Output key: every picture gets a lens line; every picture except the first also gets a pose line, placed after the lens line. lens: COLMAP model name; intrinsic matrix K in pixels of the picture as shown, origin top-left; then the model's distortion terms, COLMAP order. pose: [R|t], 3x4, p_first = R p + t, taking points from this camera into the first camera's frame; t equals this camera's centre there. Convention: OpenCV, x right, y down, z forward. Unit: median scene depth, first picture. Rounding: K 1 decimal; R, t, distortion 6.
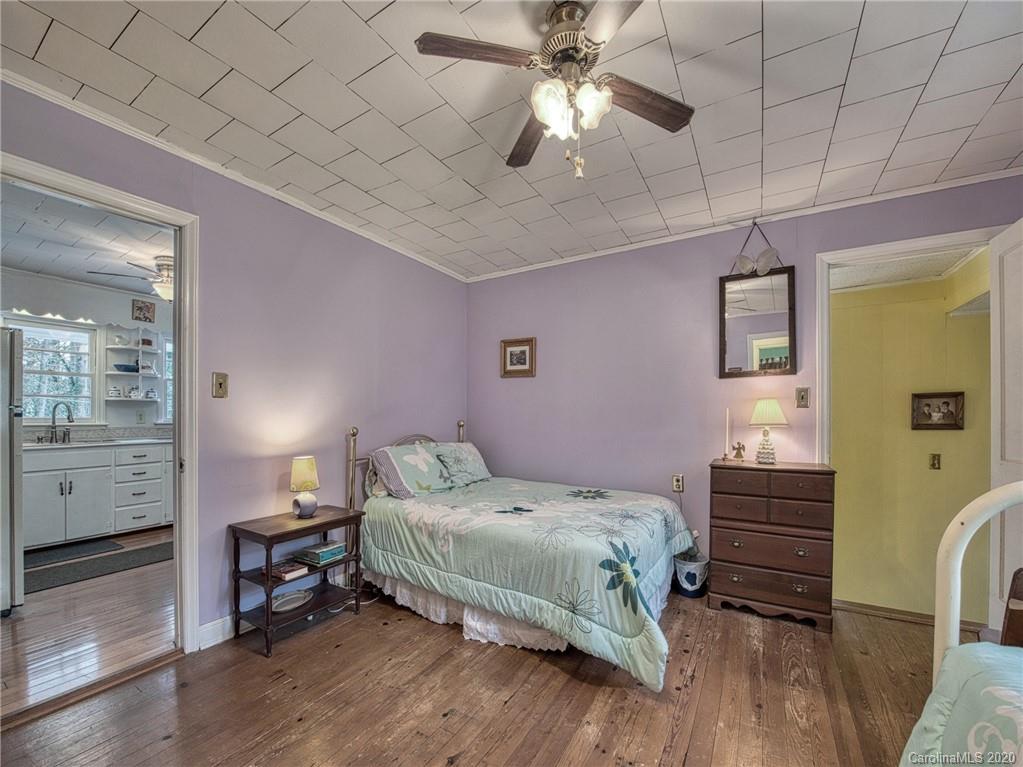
lens RADIAL K [[417.9, 0, 508.1], [0, 417.9, 416.5], [0, 0, 1]] dist [-0.020831, 0.000045]
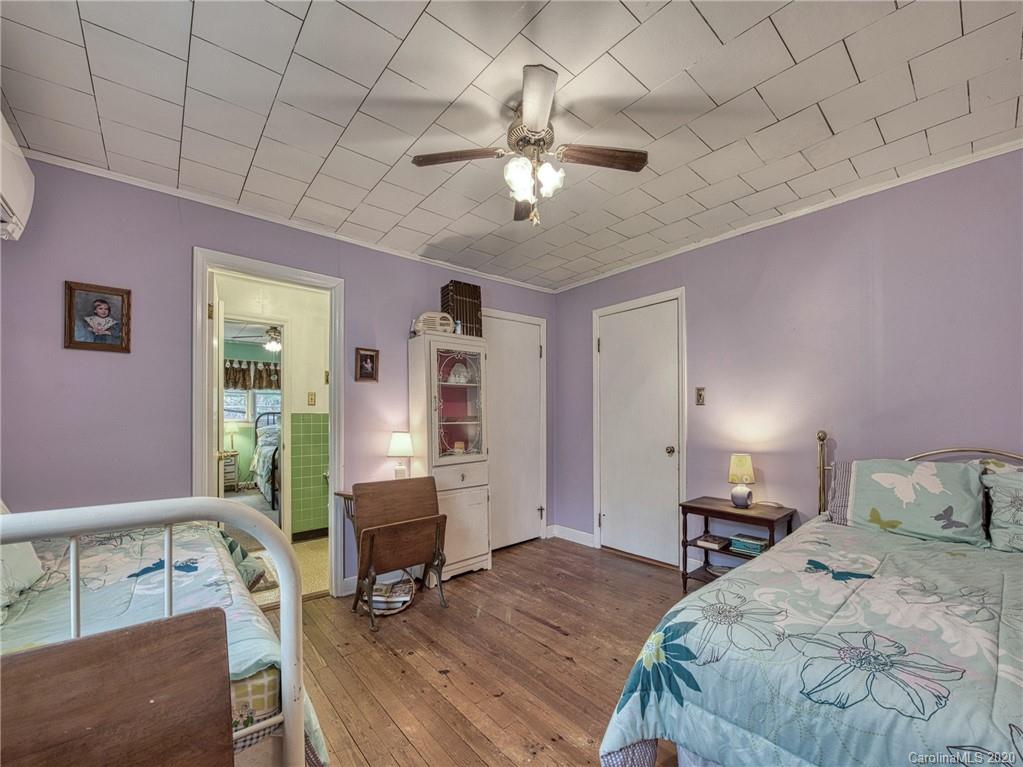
lens RADIAL K [[420.3, 0, 513.9], [0, 420.3, 418.9], [0, 0, 1]] dist [0.001186, -0.000021]
pose [[-0.313662, 0.009208, -0.949490, 0.791548], [0.001611, 0.999957, 0.009165, -0.010685], [0.949533, 0.001345, -0.313664, 0.769423]]
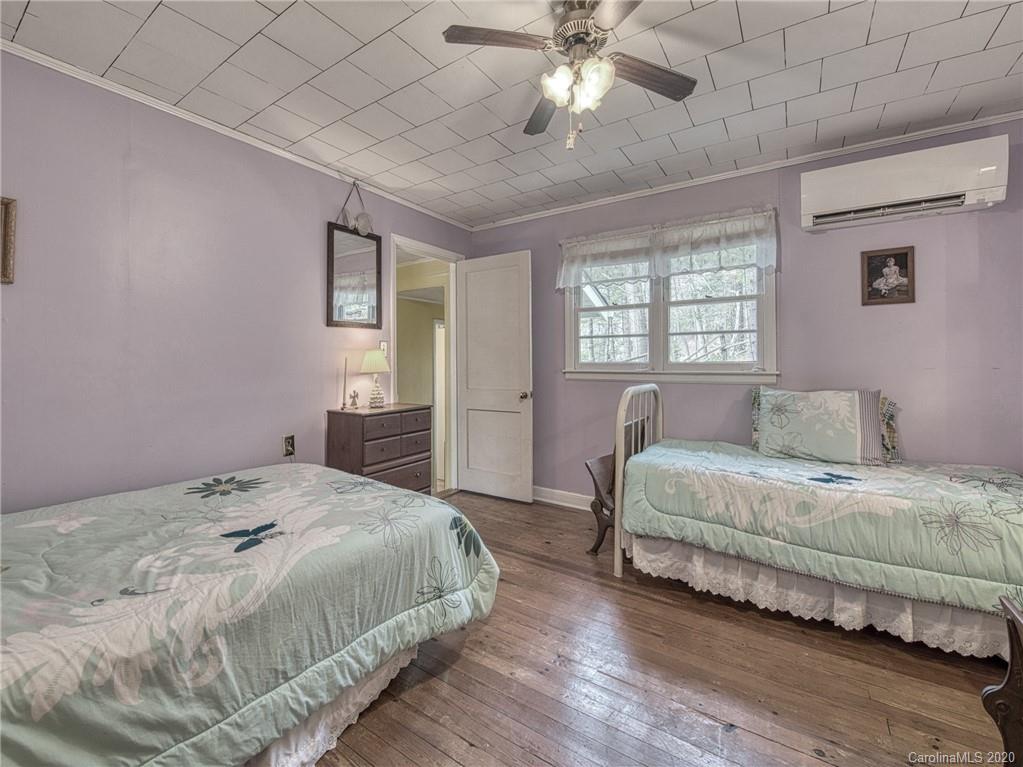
lens RADIAL K [[432.1, 0, 510.1], [0, 432.1, 360.9], [0, 0, 1]] dist [-0.011674, -0.000444]
pose [[0.040741, 0.001634, 0.999168, -0.572289], [0.006553, 0.999977, -0.001902, -0.008641], [-0.999148, 0.006625, 0.040729, 0.648589]]
